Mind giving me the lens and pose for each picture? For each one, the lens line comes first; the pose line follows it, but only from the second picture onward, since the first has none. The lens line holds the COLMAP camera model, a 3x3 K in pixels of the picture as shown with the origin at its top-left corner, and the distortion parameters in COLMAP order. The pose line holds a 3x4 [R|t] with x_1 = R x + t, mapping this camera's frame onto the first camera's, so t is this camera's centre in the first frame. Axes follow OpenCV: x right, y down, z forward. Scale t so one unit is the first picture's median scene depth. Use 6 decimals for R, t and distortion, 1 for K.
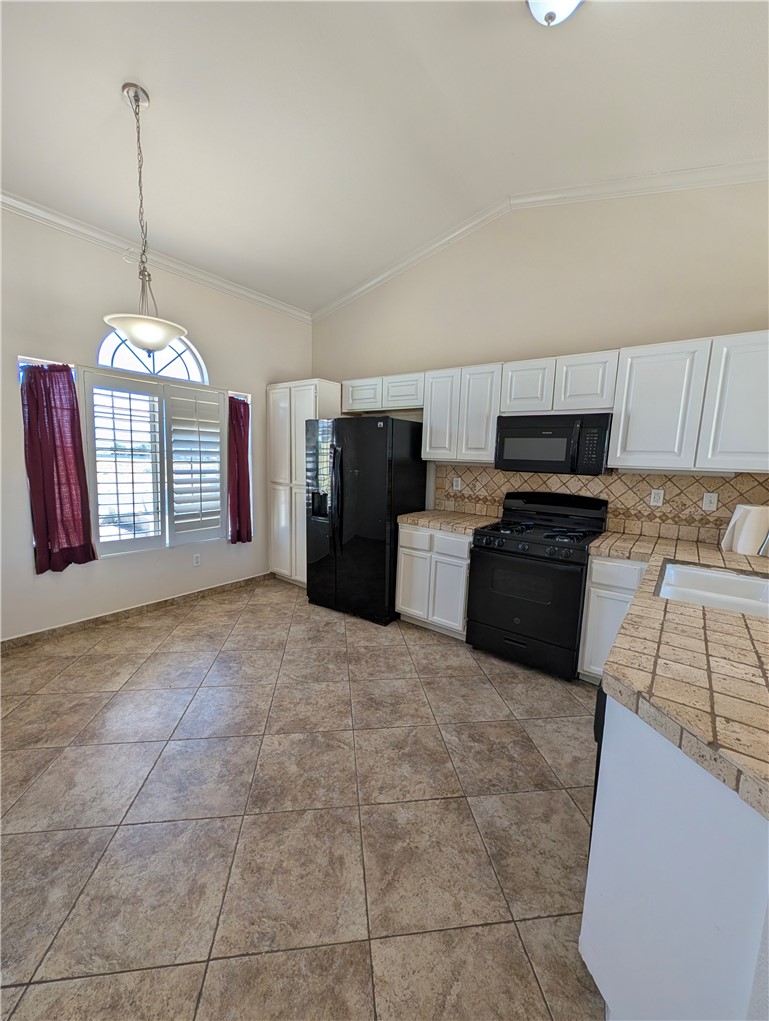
lens RADIAL K [[392.9, 0, 384.6], [0, 392.9, 511.8], [0, 0, 1]] dist [0.001823, 0.000110]
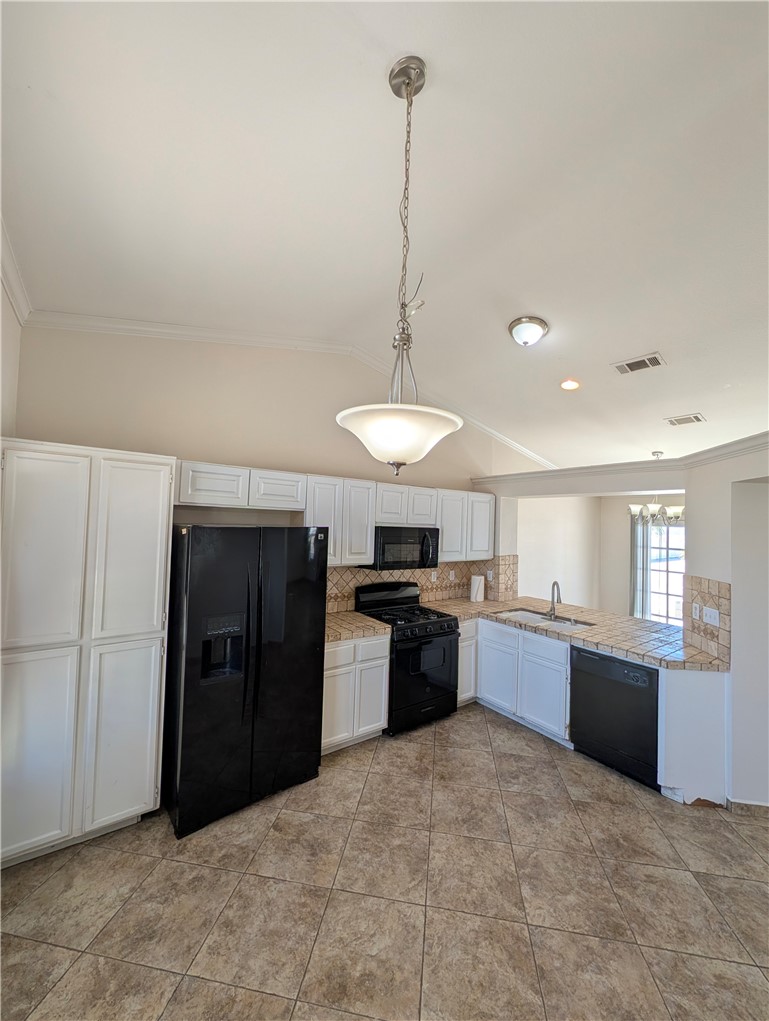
lens RADIAL K [[392.9, 0, 384.6], [0, 392.9, 511.8], [0, 0, 1]] dist [0.001823, 0.000110]
pose [[0.285043, 0.004568, 0.958504, -0.939026], [0.108105, 0.993455, -0.036883, -0.267440], [-0.952399, 0.114133, 0.282683, 0.711594]]
